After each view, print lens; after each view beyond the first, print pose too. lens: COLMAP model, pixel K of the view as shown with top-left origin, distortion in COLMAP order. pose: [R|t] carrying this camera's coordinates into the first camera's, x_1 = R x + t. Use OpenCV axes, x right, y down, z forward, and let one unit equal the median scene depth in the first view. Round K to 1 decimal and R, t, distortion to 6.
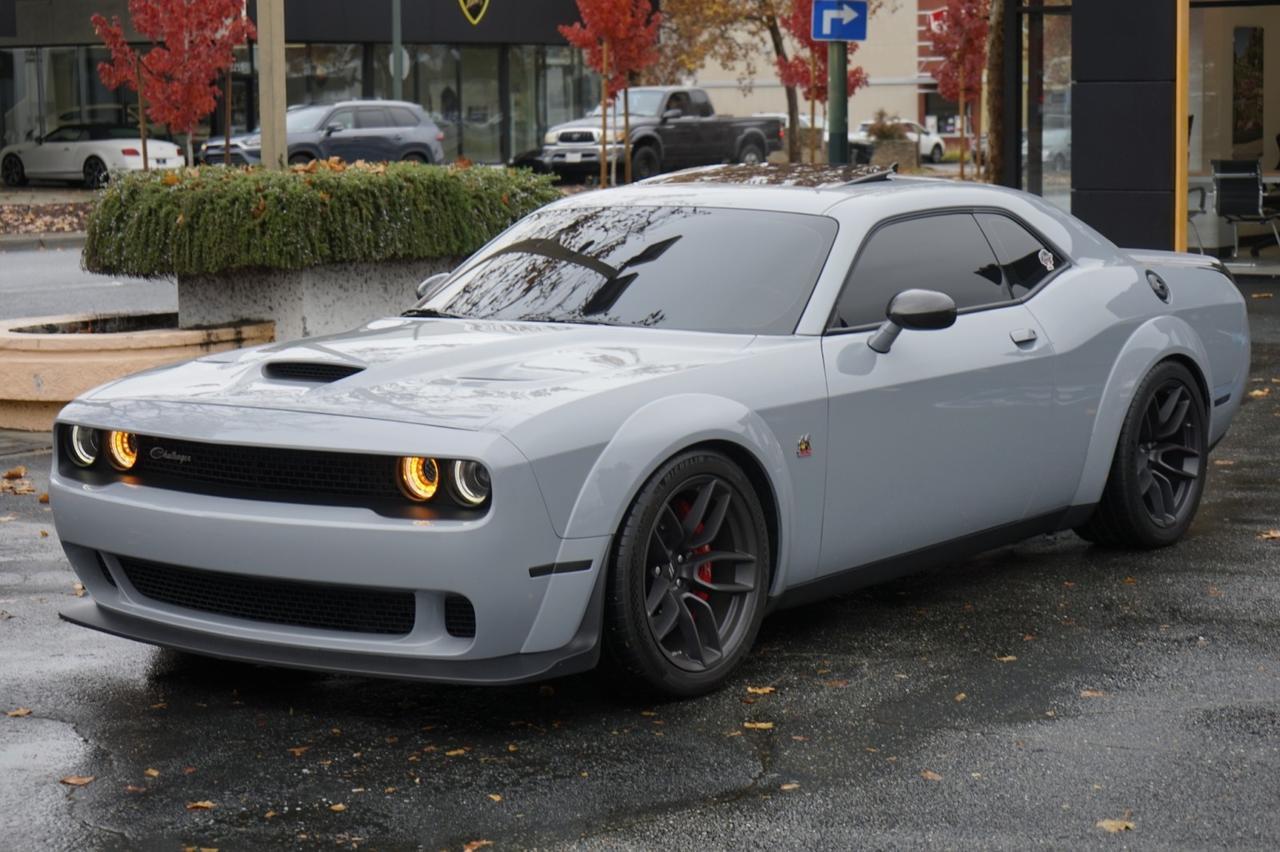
lens RADIAL K [[2617.0, 0, 640.0], [0, 2617.0, 426.0], [0, 0, 1]] dist [-0.057190, 0.421305]
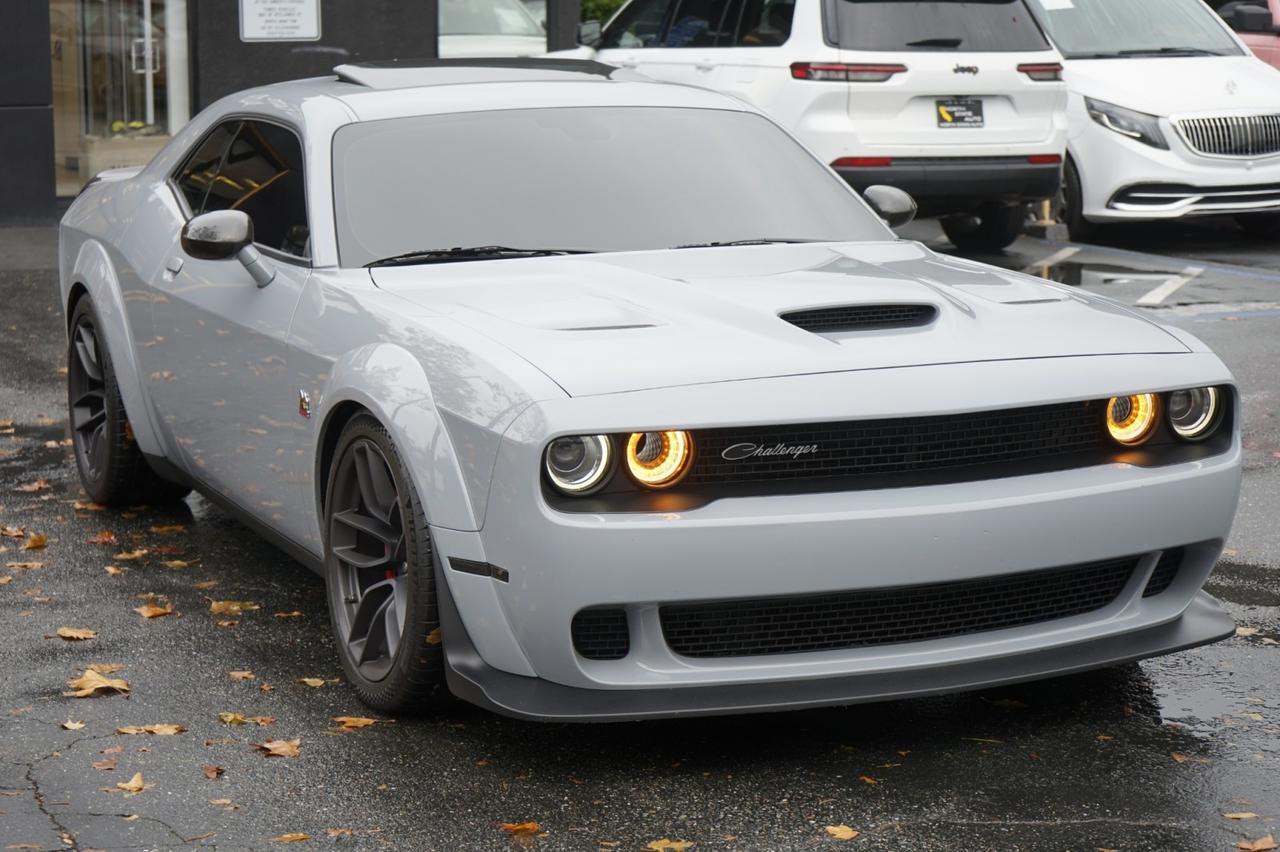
lens RADIAL K [[2617.0, 0, 640.0], [0, 2617.0, 426.0], [0, 0, 1]] dist [-0.057190, 0.421305]
pose [[0.486043, -0.125128, 0.864931, -0.487141], [0.101372, 0.991089, 0.086413, -0.036559], [-0.868036, 0.045679, 0.494396, 0.393661]]
